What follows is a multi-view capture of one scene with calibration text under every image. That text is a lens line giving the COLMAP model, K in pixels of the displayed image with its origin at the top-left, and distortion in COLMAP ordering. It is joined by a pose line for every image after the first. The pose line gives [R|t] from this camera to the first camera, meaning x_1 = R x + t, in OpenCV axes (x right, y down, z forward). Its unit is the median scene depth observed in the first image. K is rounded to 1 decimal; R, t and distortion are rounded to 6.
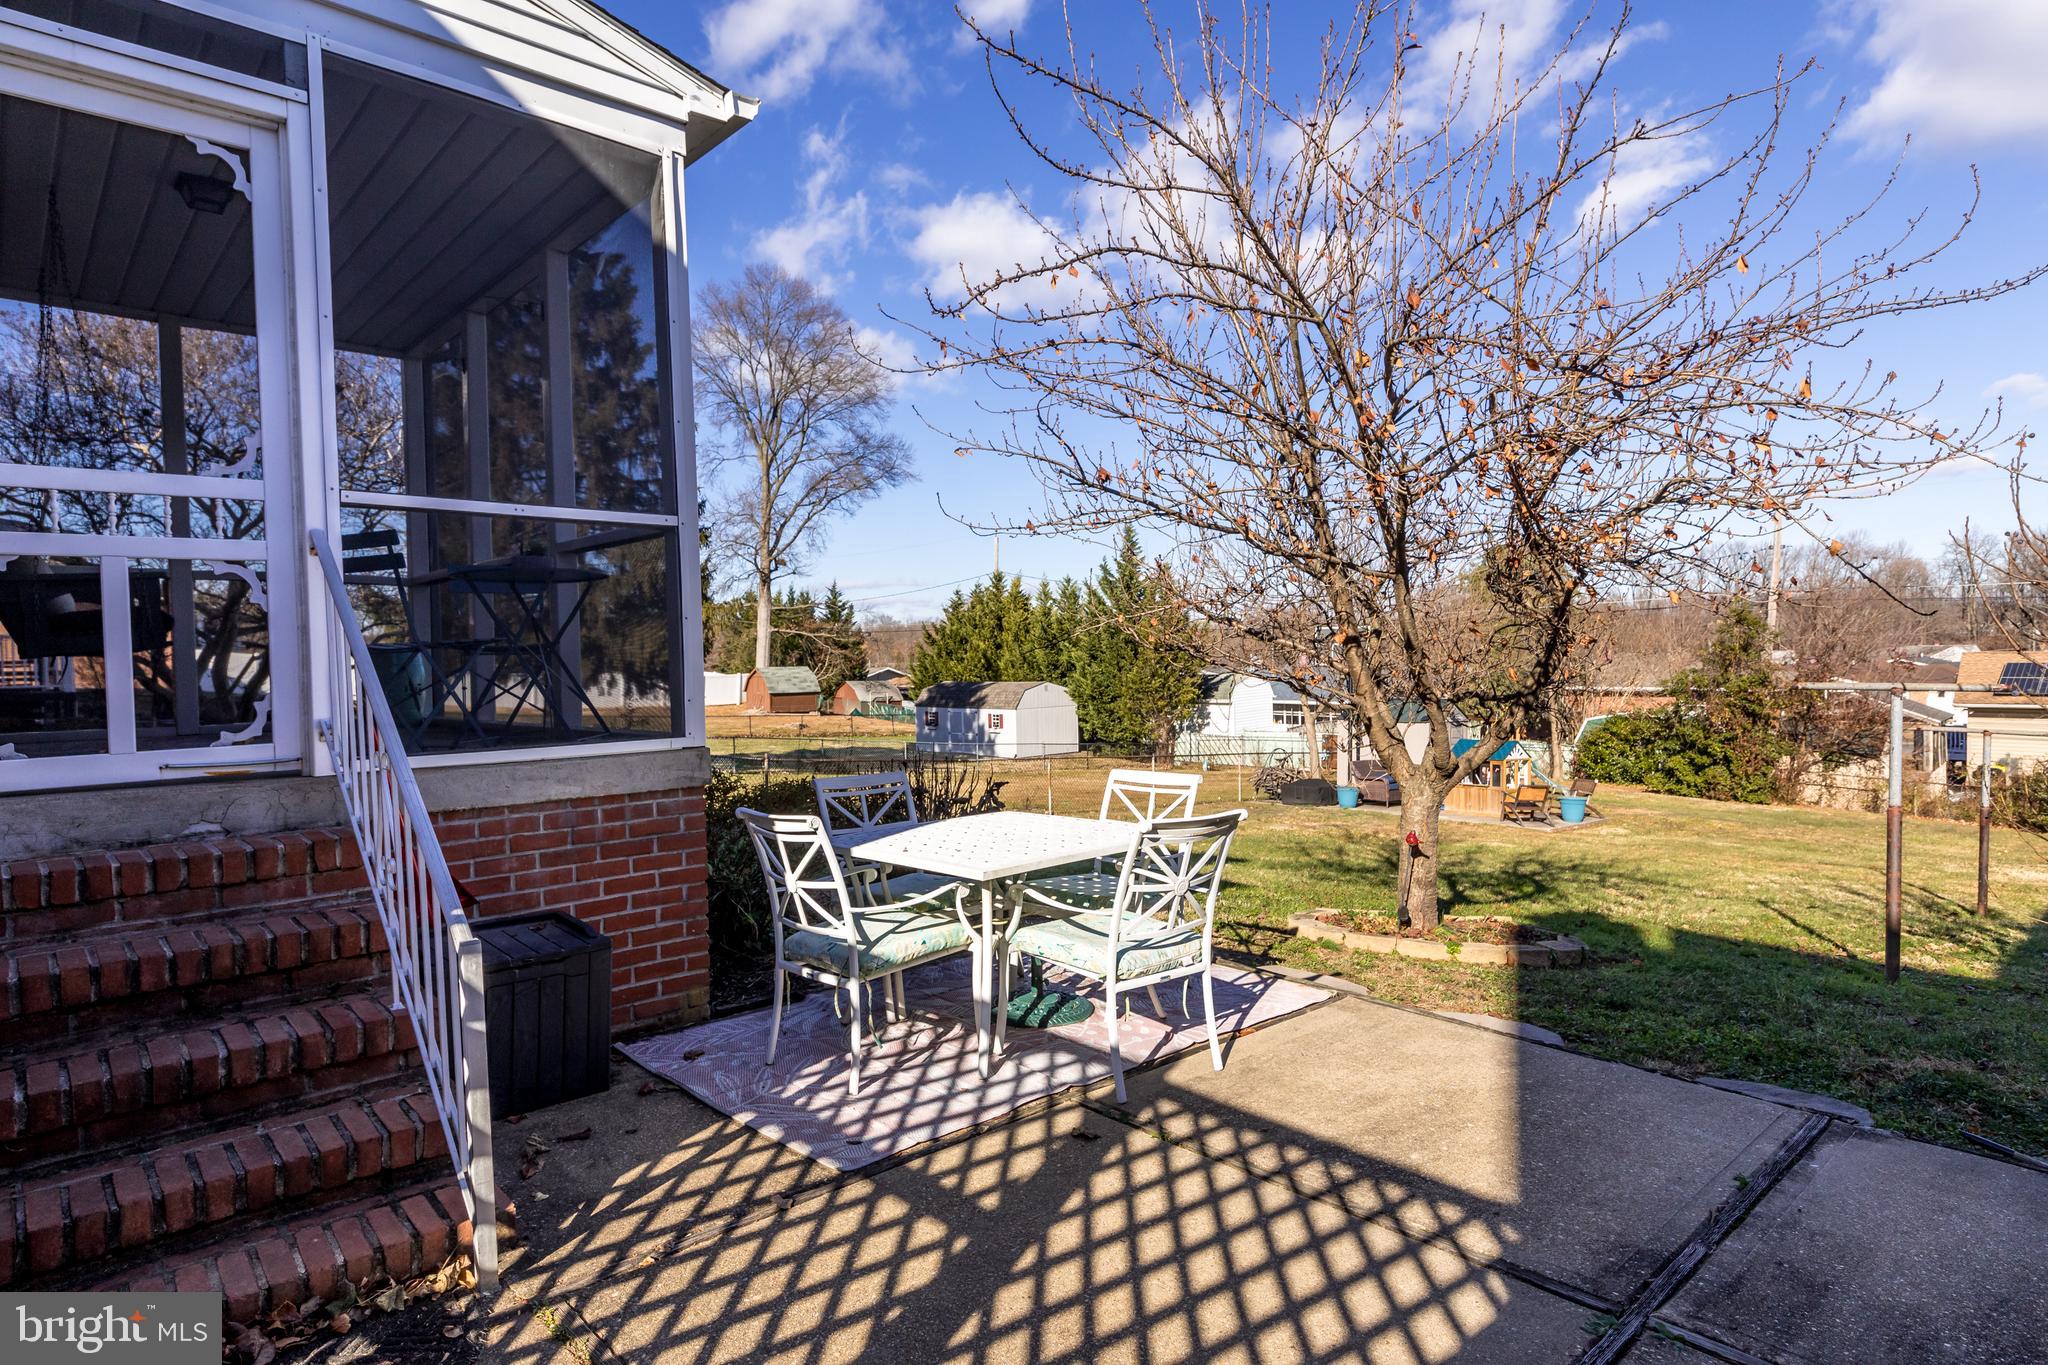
lens RADIAL K [[1118.9, 0, 1016.5], [0, 1118.9, 668.6], [0, 0, 1]] dist [0.001905, 0.000392]
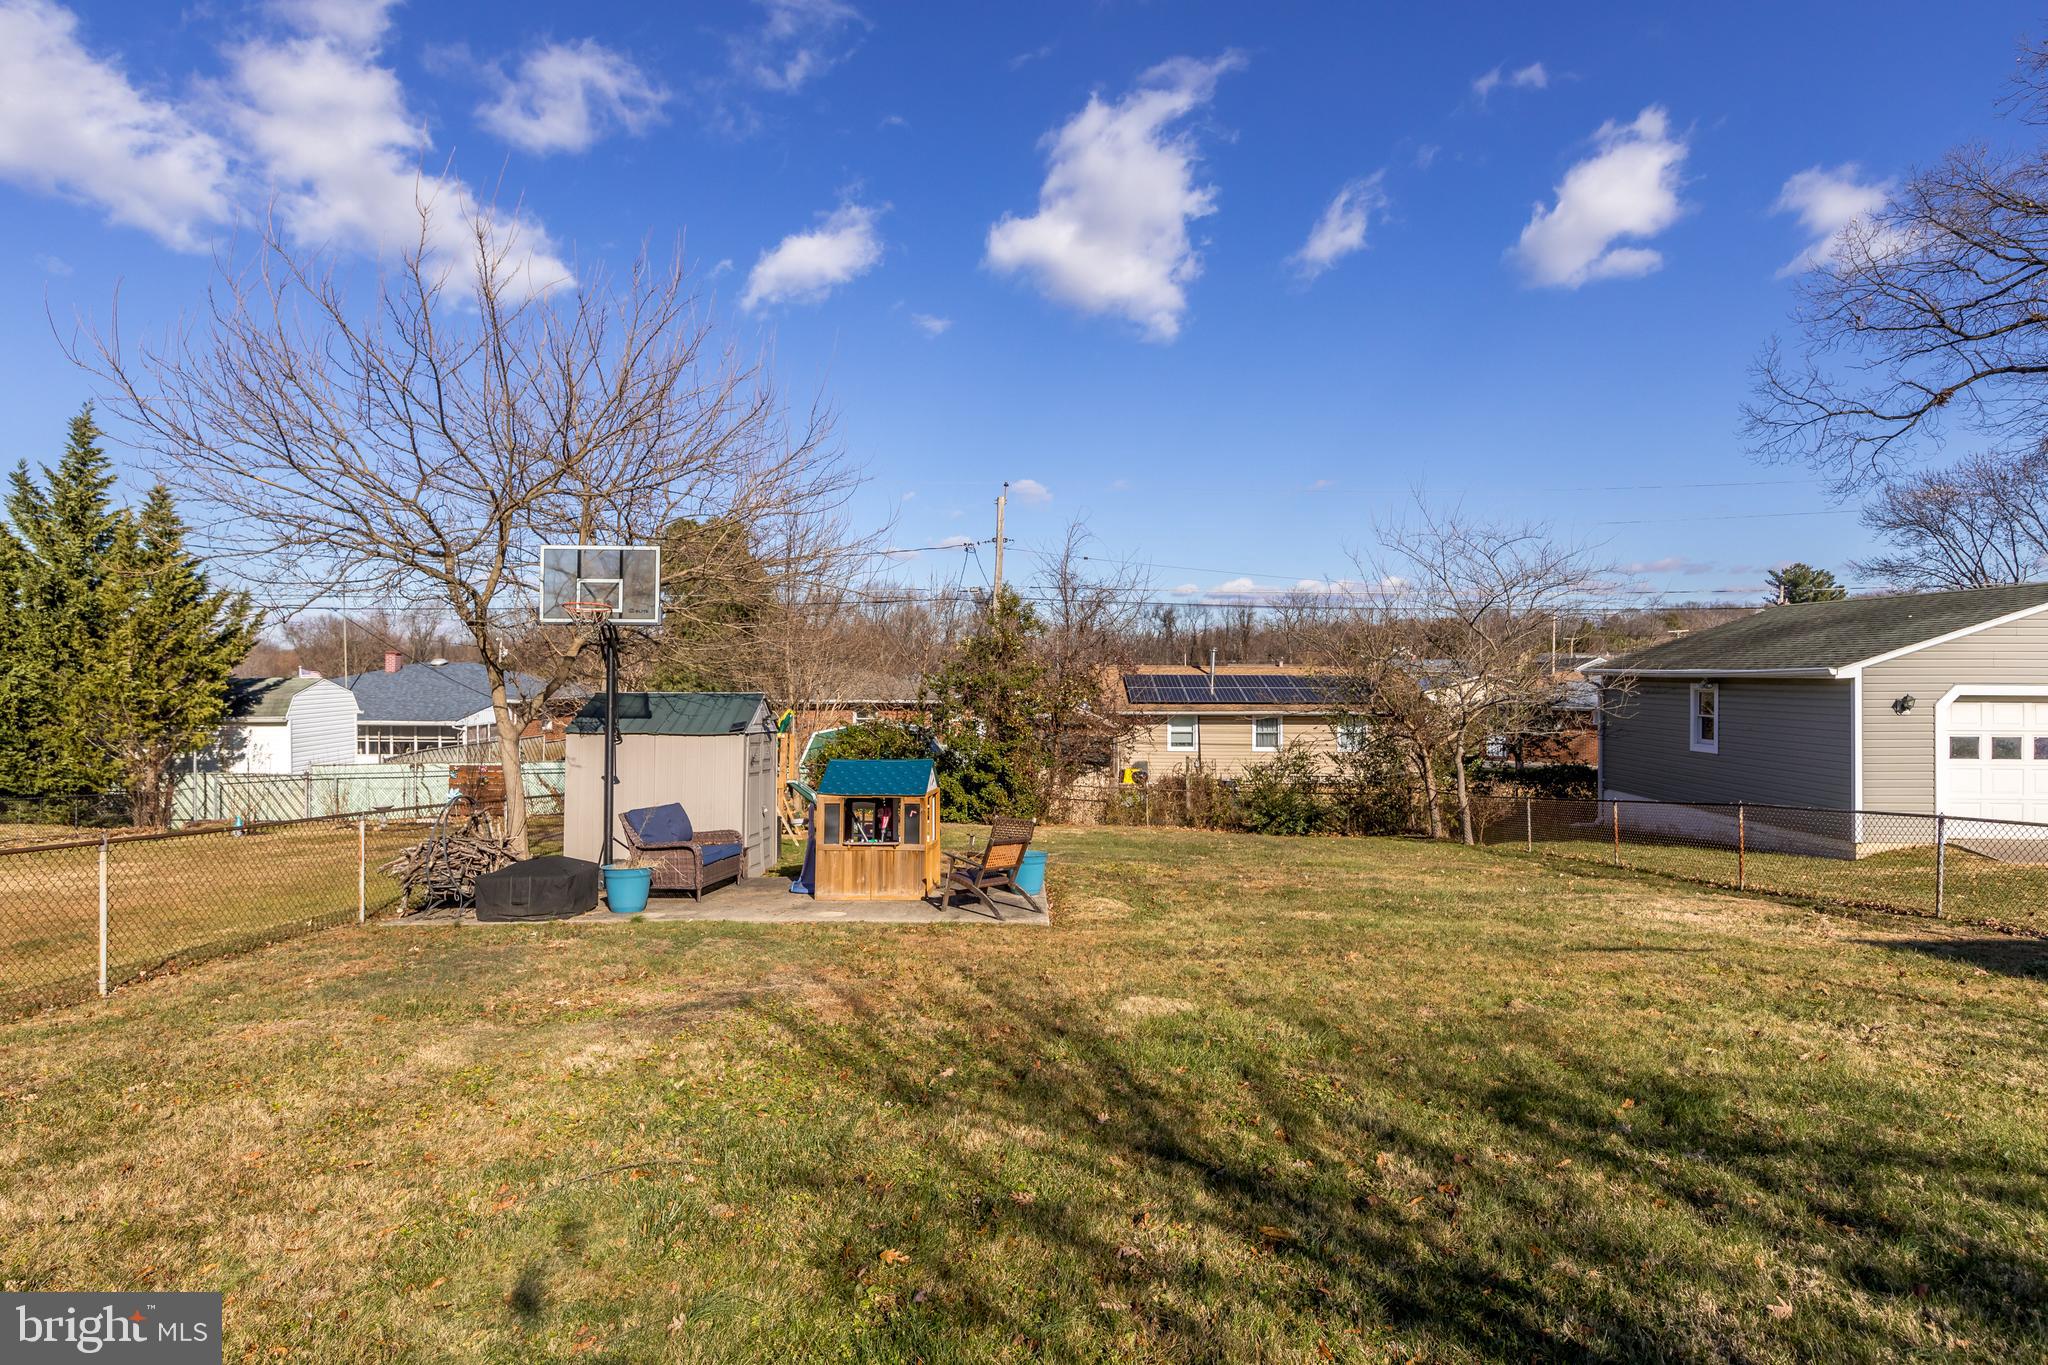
lens RADIAL K [[1118.9, 0, 1027.6], [0, 1118.9, 684.3], [0, 0, 1]] dist [0.001905, 0.000392]
pose [[0.696431, 0.017918, 0.717400, 0.029386], [-0.009477, 0.999831, -0.015772, 0.014888], [-0.717561, 0.004186, 0.696483, 0.257536]]
